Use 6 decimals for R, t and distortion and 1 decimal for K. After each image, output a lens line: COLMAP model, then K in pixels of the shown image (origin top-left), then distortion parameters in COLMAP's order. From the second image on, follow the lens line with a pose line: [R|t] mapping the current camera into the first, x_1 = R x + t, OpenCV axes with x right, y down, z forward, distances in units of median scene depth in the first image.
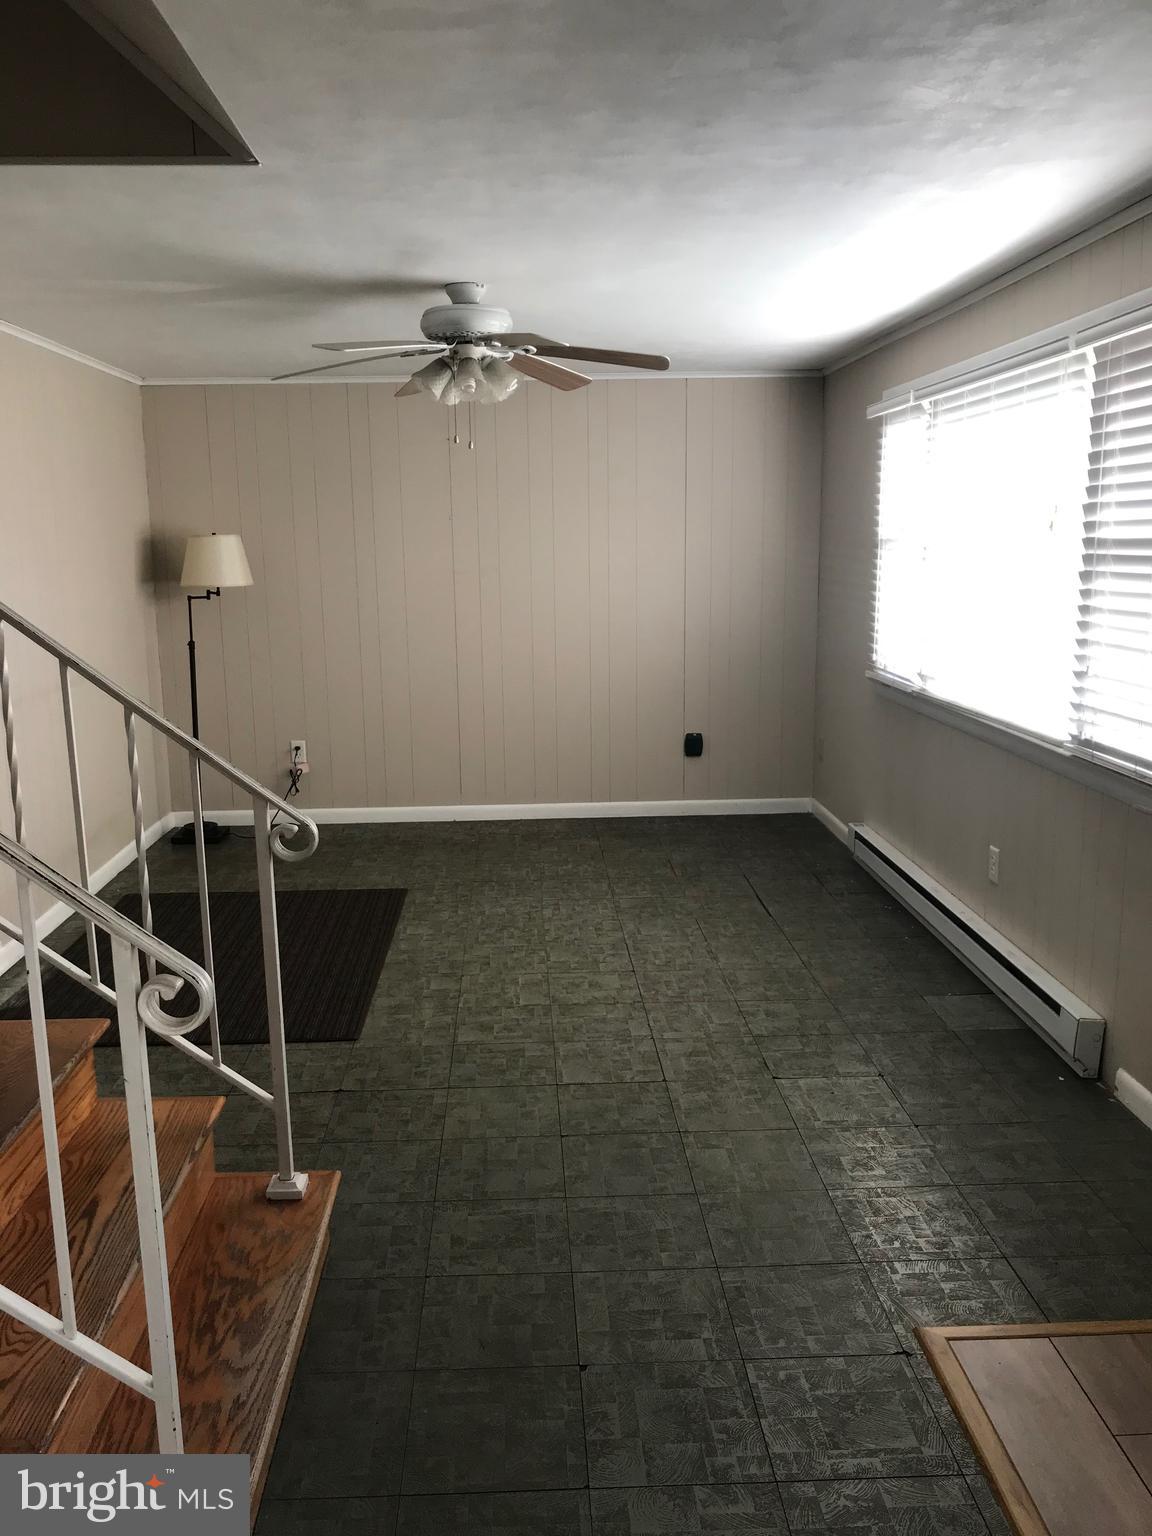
lens RADIAL K [[1271.0, 0, 546.5], [0, 1271.0, 698.3], [0, 0, 1]] dist [0.285154, -0.375955]
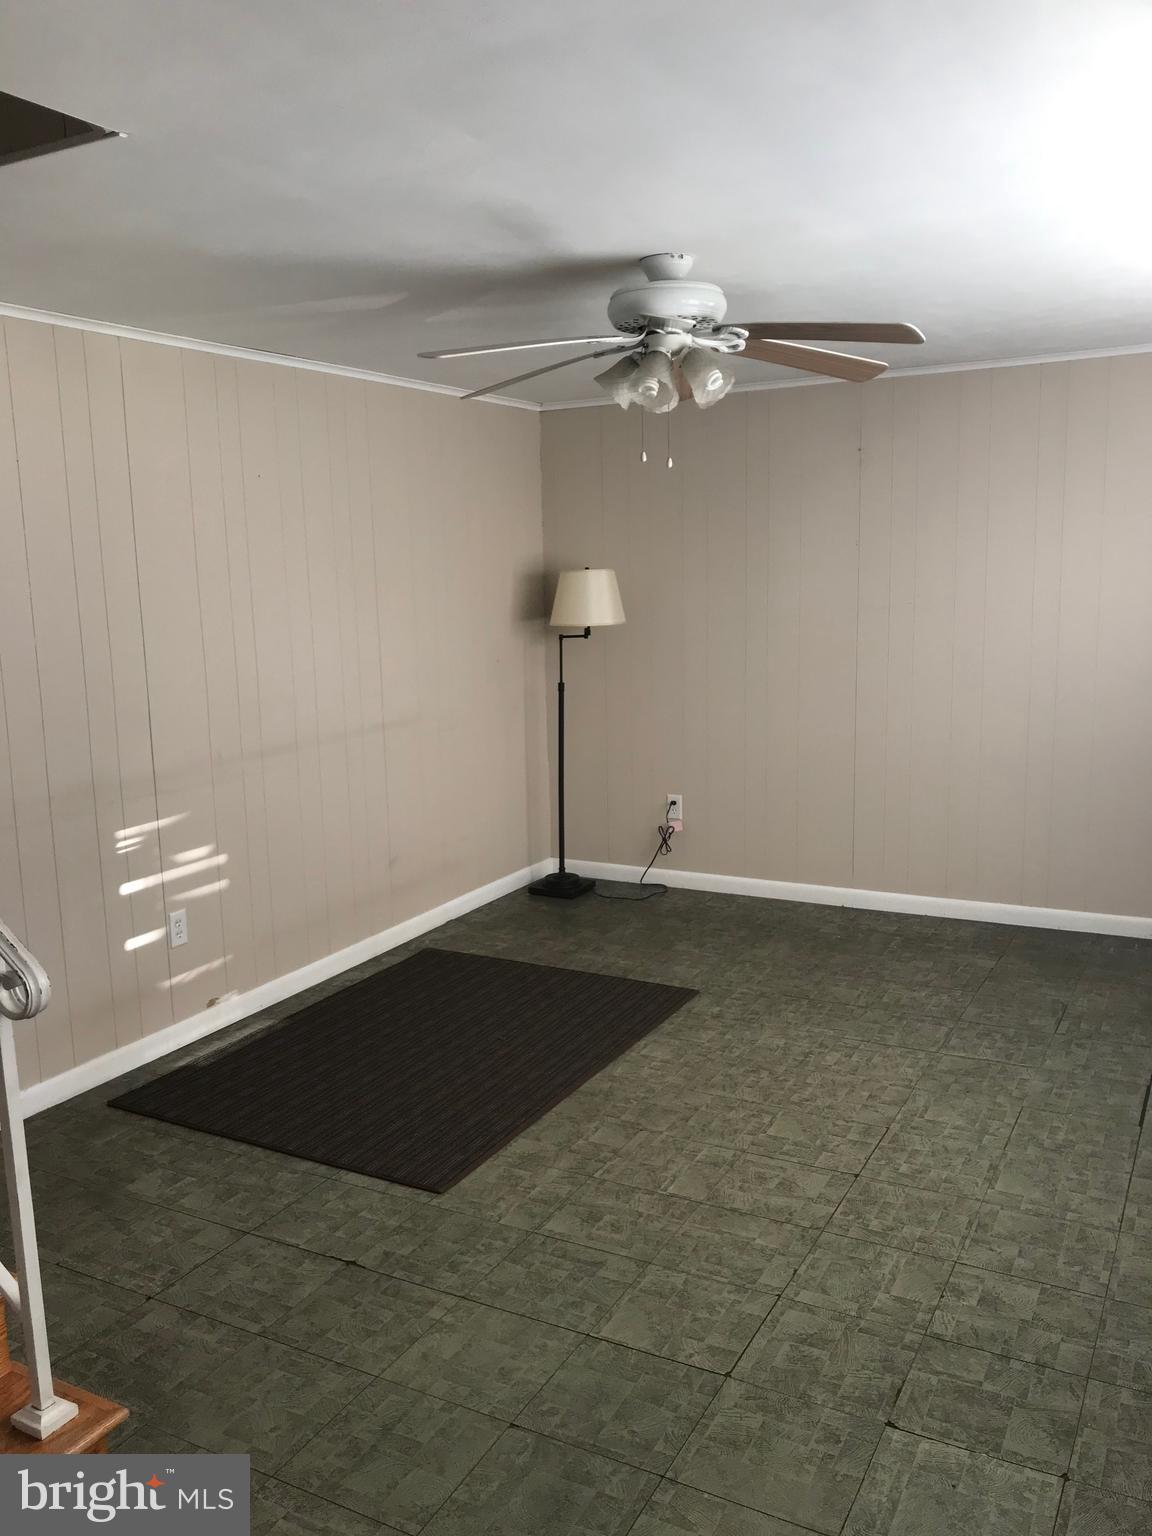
lens RADIAL K [[1240.3, 0, 576.0], [0, 1240.3, 768.0], [0, 0, 1]] dist [0.041784, 0.004209]
pose [[0.860972, 0.078609, -0.502541, 0.253589], [-0.051741, 0.996396, 0.067214, -0.056427], [0.506013, -0.031867, 0.861937, 0.291317]]
